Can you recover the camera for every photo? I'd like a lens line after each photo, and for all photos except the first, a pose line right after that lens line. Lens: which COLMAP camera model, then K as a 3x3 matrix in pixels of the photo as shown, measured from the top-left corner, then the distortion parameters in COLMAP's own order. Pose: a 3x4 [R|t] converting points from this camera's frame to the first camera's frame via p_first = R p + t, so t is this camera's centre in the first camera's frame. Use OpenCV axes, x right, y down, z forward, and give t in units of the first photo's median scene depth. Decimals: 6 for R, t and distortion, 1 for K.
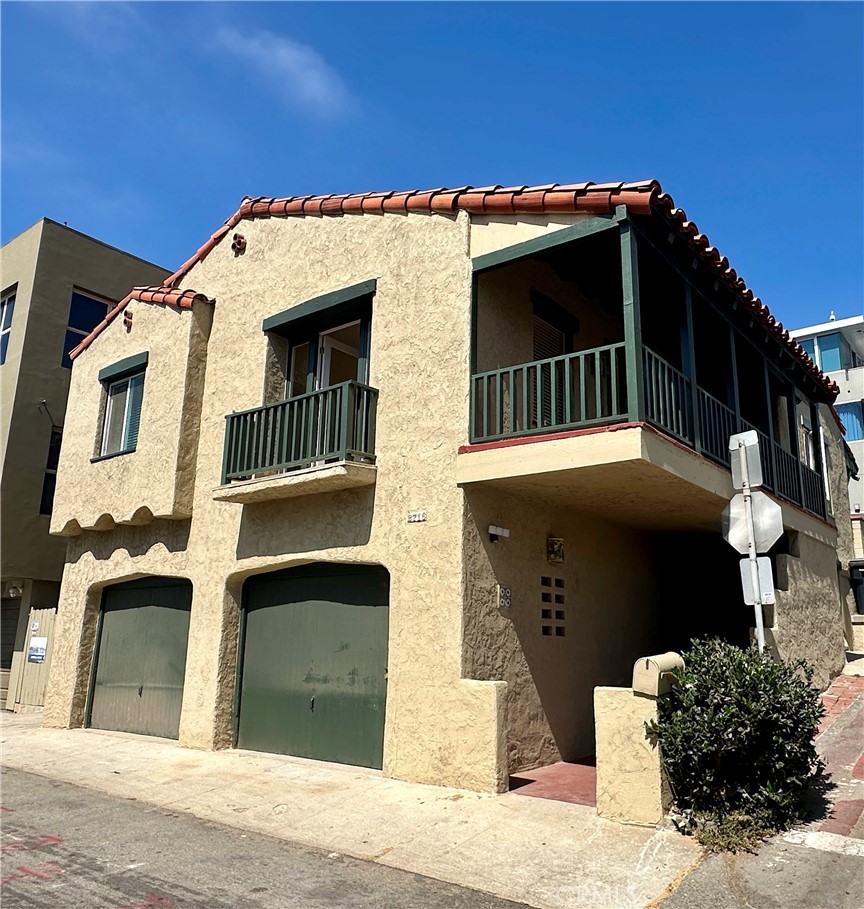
lens RADIAL K [[772.1, 0, 432.6], [0, 772.1, 452.5], [0, 0, 1]] dist [-0.023542, -0.006126]
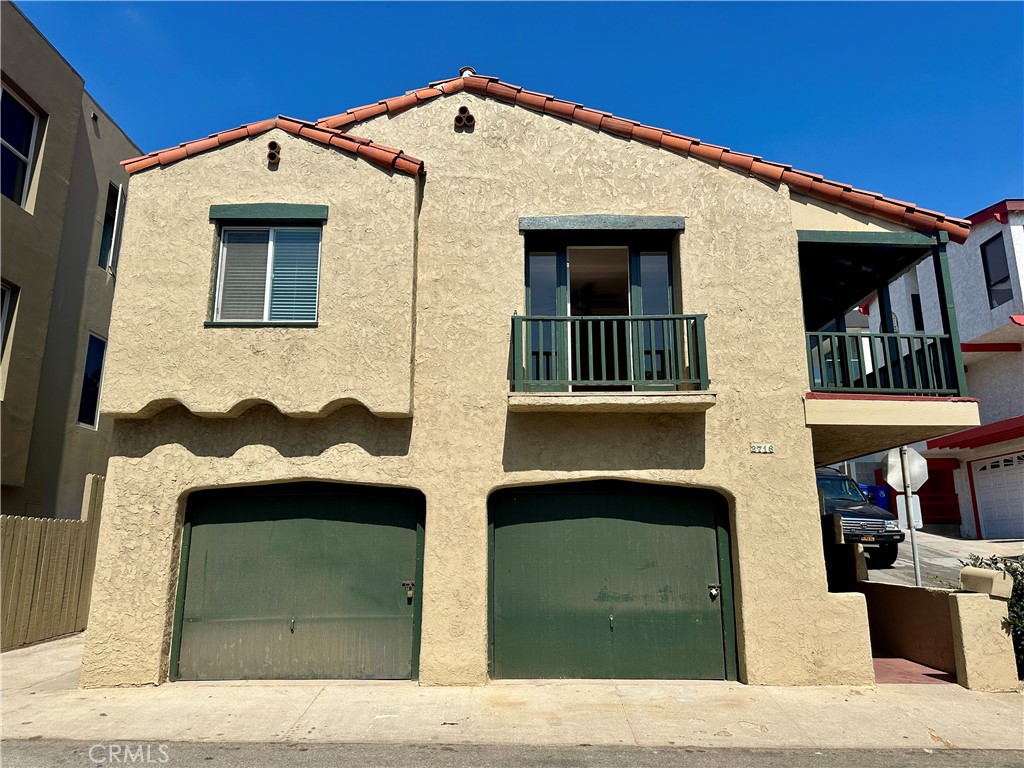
lens RADIAL K [[729.8, 0, 474.7], [0, 729.8, 374.0], [0, 0, 1]] dist [0.050240, -0.057600]
pose [[0.789091, 0.126740, 0.601059, -0.900334], [-0.139922, 0.989846, -0.025025, 0.054866], [-0.598128, -0.064354, 0.798813, 0.360188]]
